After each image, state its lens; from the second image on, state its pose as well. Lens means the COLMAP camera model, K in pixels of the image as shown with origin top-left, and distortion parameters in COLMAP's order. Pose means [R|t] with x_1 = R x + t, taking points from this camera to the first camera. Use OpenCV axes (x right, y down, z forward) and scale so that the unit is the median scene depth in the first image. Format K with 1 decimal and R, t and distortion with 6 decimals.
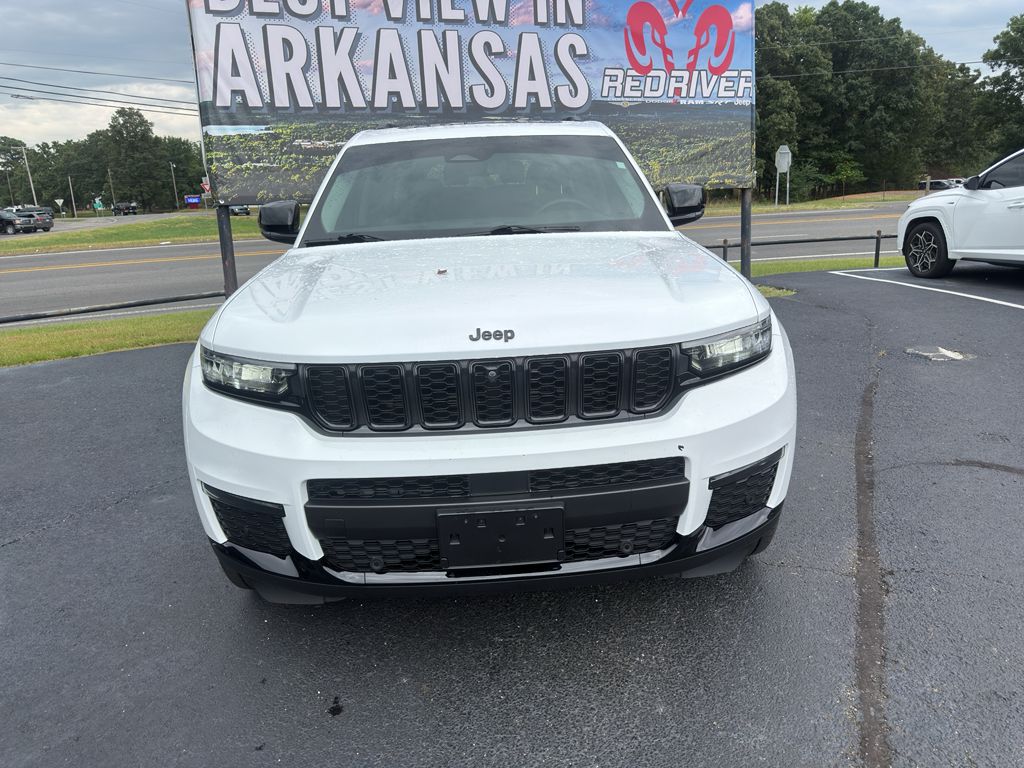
lens RADIAL K [[802.8, 0, 536.9], [0, 802.8, 367.5], [0, 0, 1]] dist [0.029196, -0.008336]
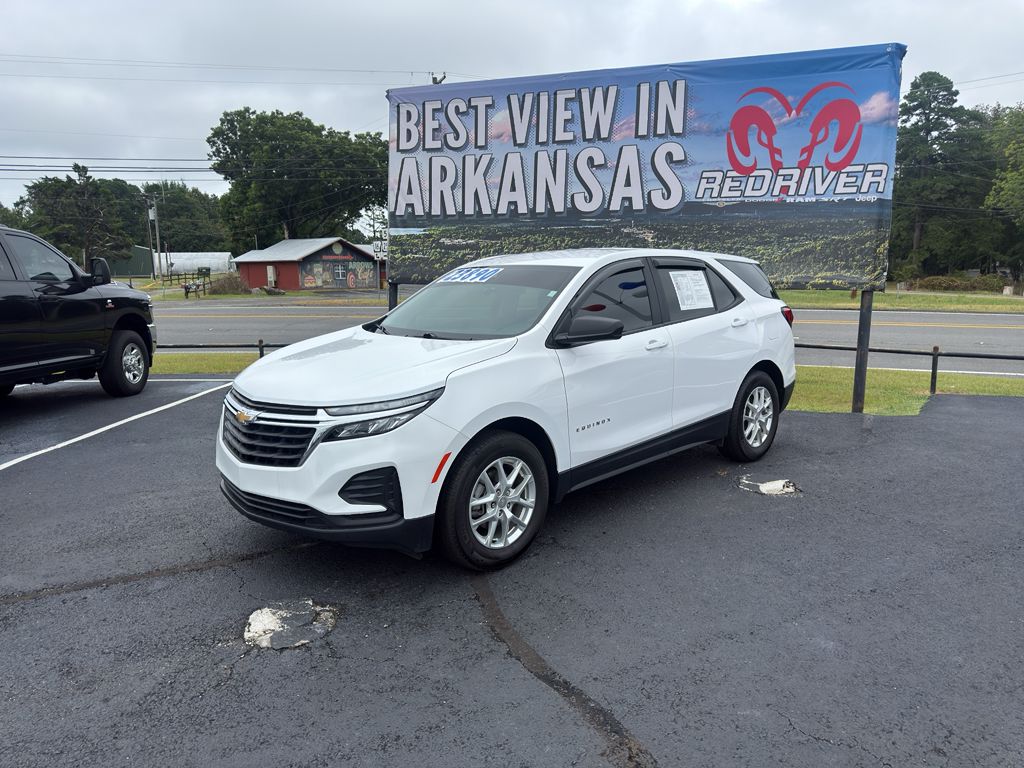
lens RADIAL K [[745.9, 0, 508.5], [0, 745.9, 392.6], [0, 0, 1]] dist [0.127839, -0.188013]
pose [[0.760378, 0.141320, -0.633919, 0.575198], [-0.173533, 0.984762, 0.011383, -0.053657], [0.625868, 0.101351, 0.773316, 0.103005]]
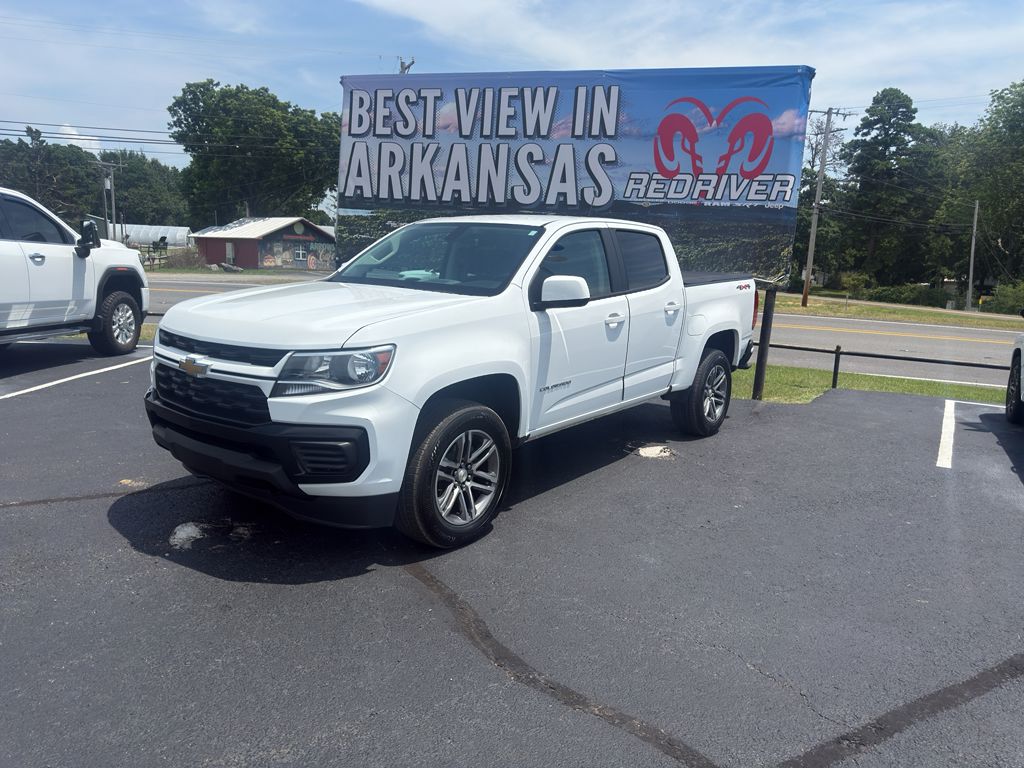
lens RADIAL K [[745.9, 0, 508.5], [0, 745.9, 392.6], [0, 0, 1]] dist [0.127839, -0.188013]
pose [[0.785958, 0.181545, -0.591026, 0.653081], [-0.216342, 0.976242, 0.012176, -0.042448], [0.579195, 0.118294, 0.806560, 0.072308]]
